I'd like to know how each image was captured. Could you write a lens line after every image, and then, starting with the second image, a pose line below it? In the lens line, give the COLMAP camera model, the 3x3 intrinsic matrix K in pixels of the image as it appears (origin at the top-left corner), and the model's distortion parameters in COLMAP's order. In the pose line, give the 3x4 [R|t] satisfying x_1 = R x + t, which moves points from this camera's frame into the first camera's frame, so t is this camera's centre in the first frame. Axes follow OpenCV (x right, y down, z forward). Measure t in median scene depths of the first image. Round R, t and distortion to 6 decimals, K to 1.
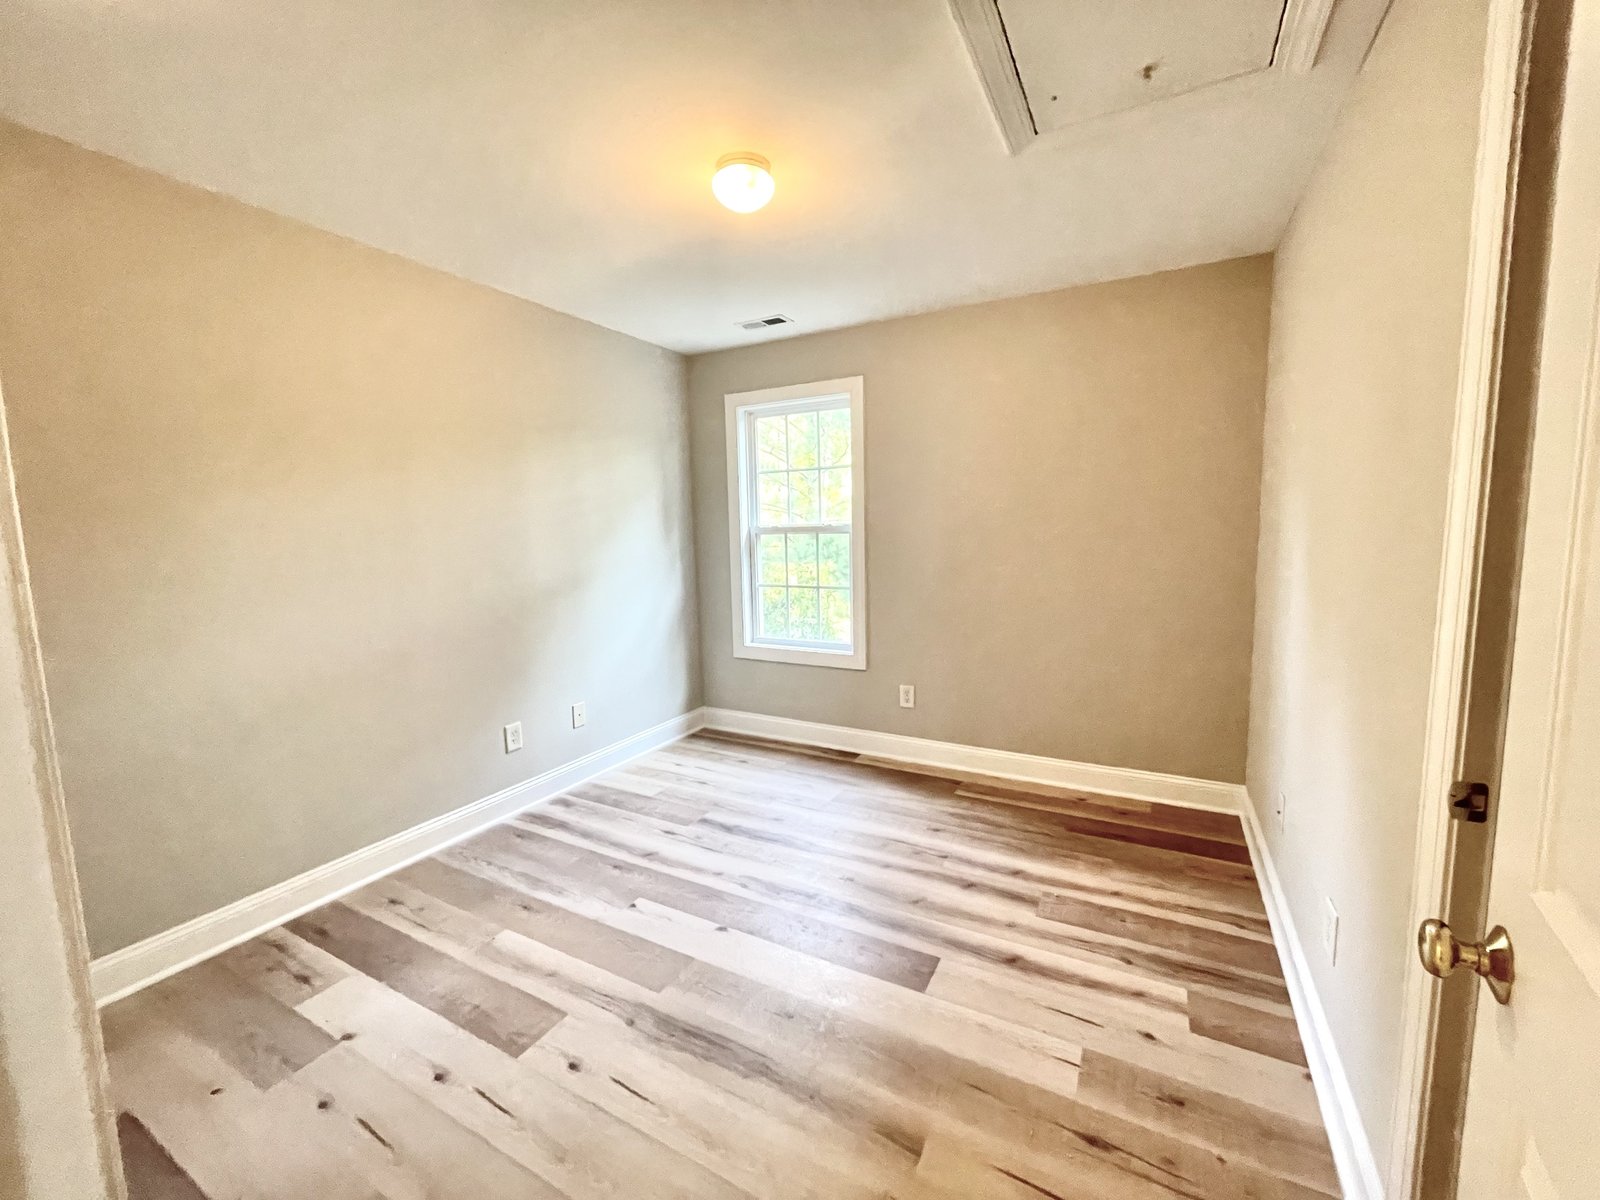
lens RADIAL K [[645.2, 0, 802.1], [0, 645.2, 596.7], [0, 0, 1]] dist [-0.004106, -0.000085]
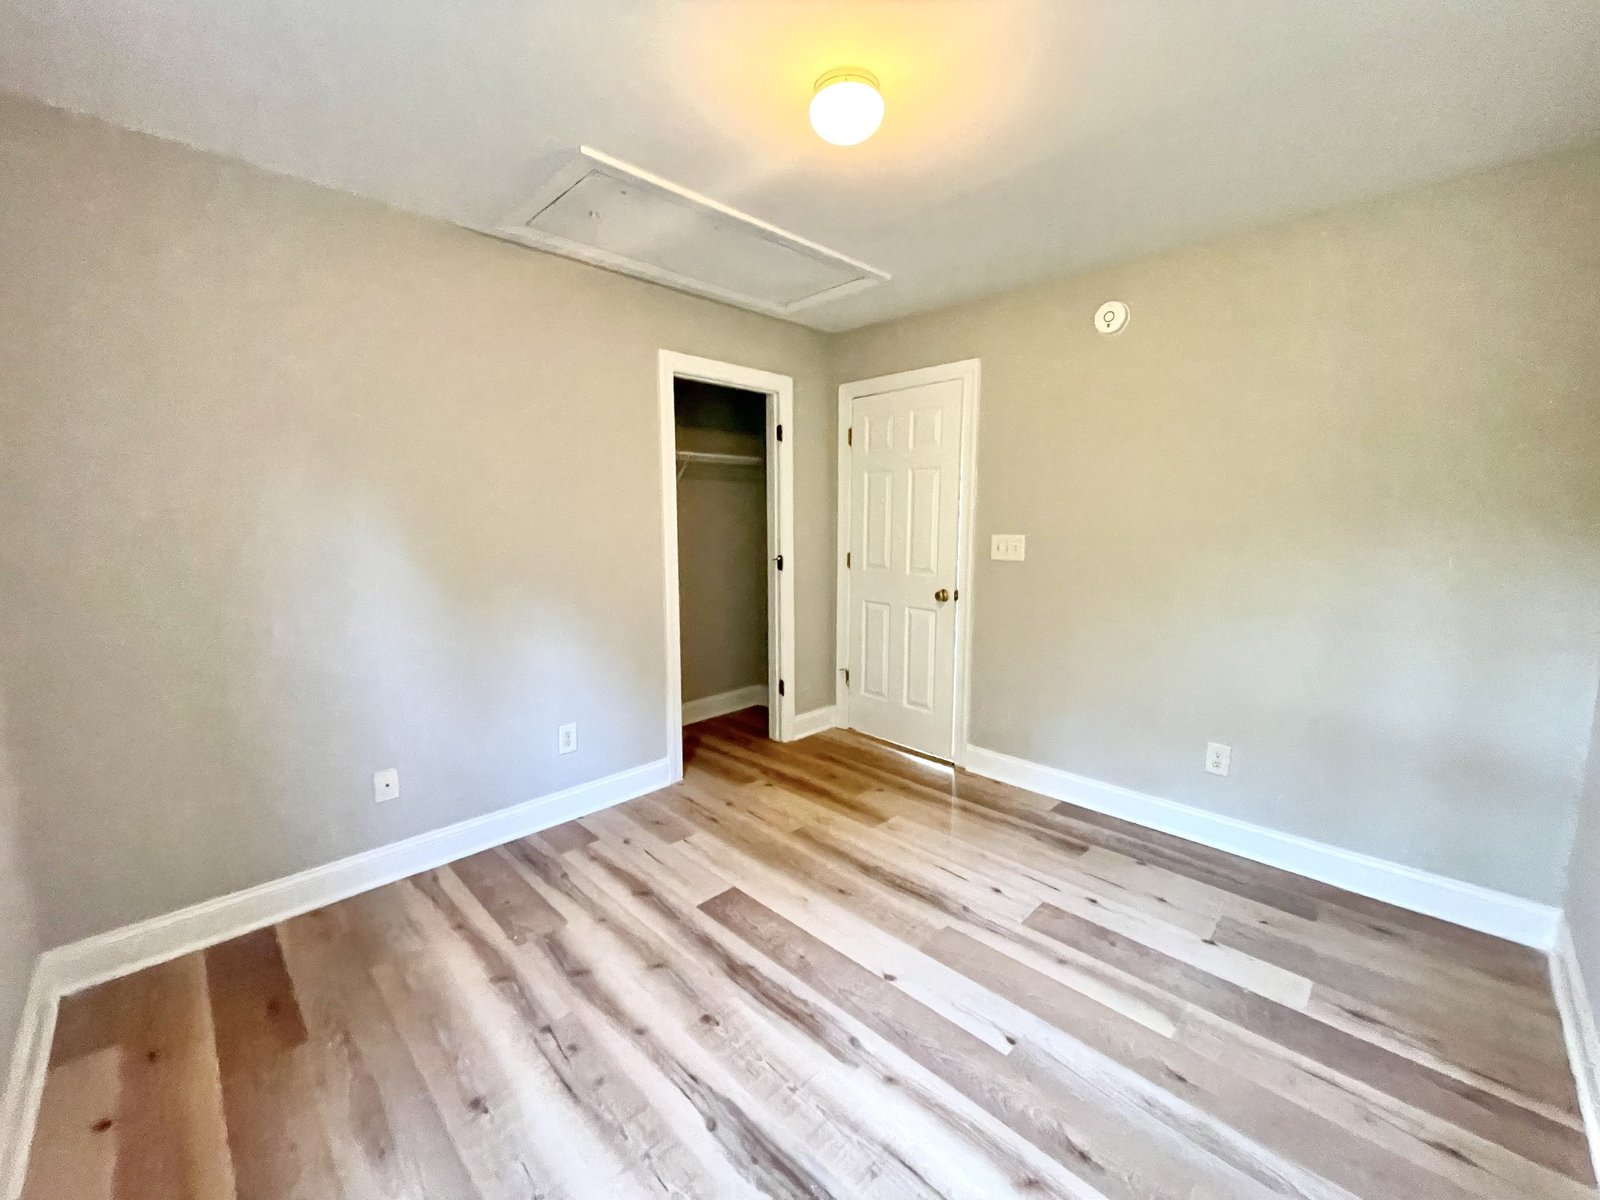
lens RADIAL K [[645.2, 0, 797.9], [0, 645.2, 601.0], [0, 0, 1]] dist [-0.004106, -0.000085]
pose [[-0.958575, -0.012622, 0.284562, -0.256454], [0.055220, 0.971831, 0.229120, -0.194496], [-0.279438, 0.235342, -0.930875, 1.790897]]
